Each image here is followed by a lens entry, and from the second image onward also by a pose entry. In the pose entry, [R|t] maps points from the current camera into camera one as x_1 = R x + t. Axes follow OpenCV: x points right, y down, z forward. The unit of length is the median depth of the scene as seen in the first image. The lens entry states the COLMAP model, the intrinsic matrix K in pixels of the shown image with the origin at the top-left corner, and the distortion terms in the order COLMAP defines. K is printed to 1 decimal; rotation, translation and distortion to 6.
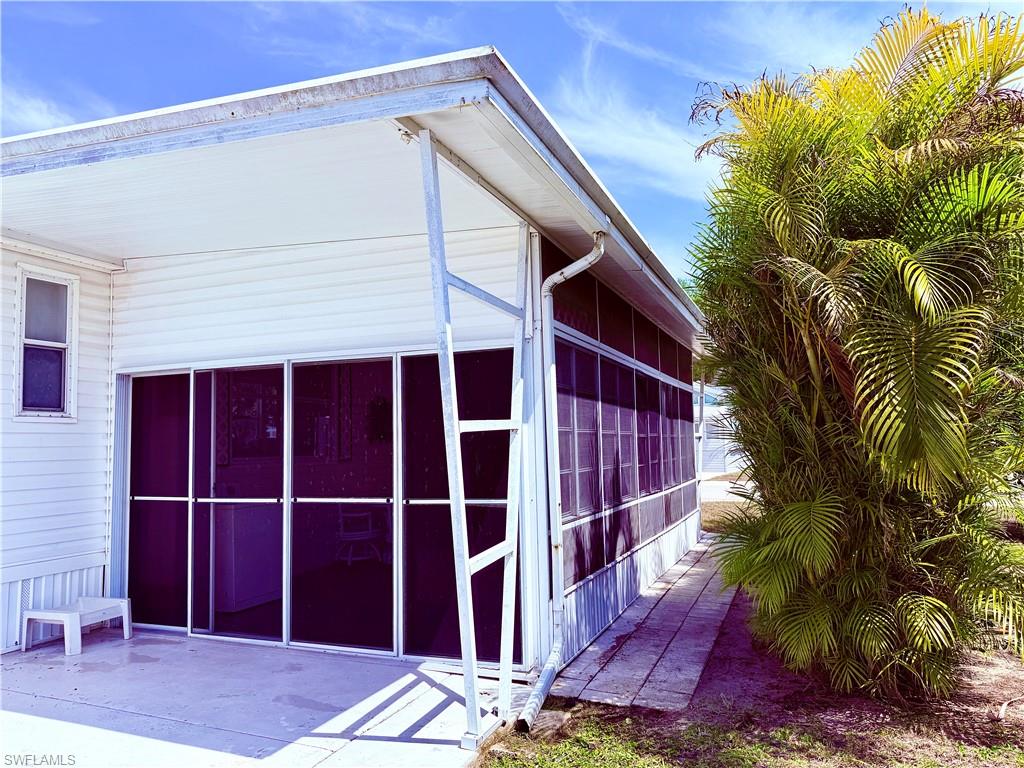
lens RADIAL K [[721.2, 0, 506.2], [0, 721.2, 389.2], [0, 0, 1]] dist [0.001954, -0.000136]
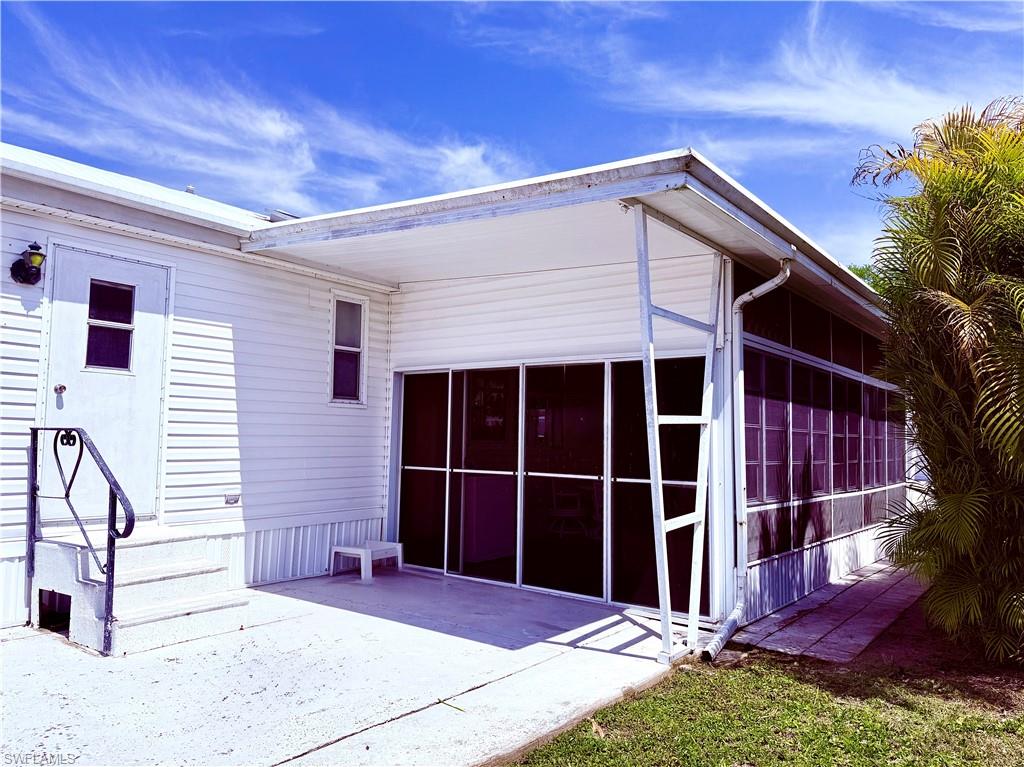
lens RADIAL K [[739.9, 0, 517.1], [0, 739.9, 382.2], [0, 0, 1]] dist [0.107506, -0.154477]
pose [[0.967486, 0.018620, -0.252237, 0.018248], [-0.018569, 0.999824, 0.002582, -0.011120], [0.252241, 0.002186, 0.967662, -0.277898]]
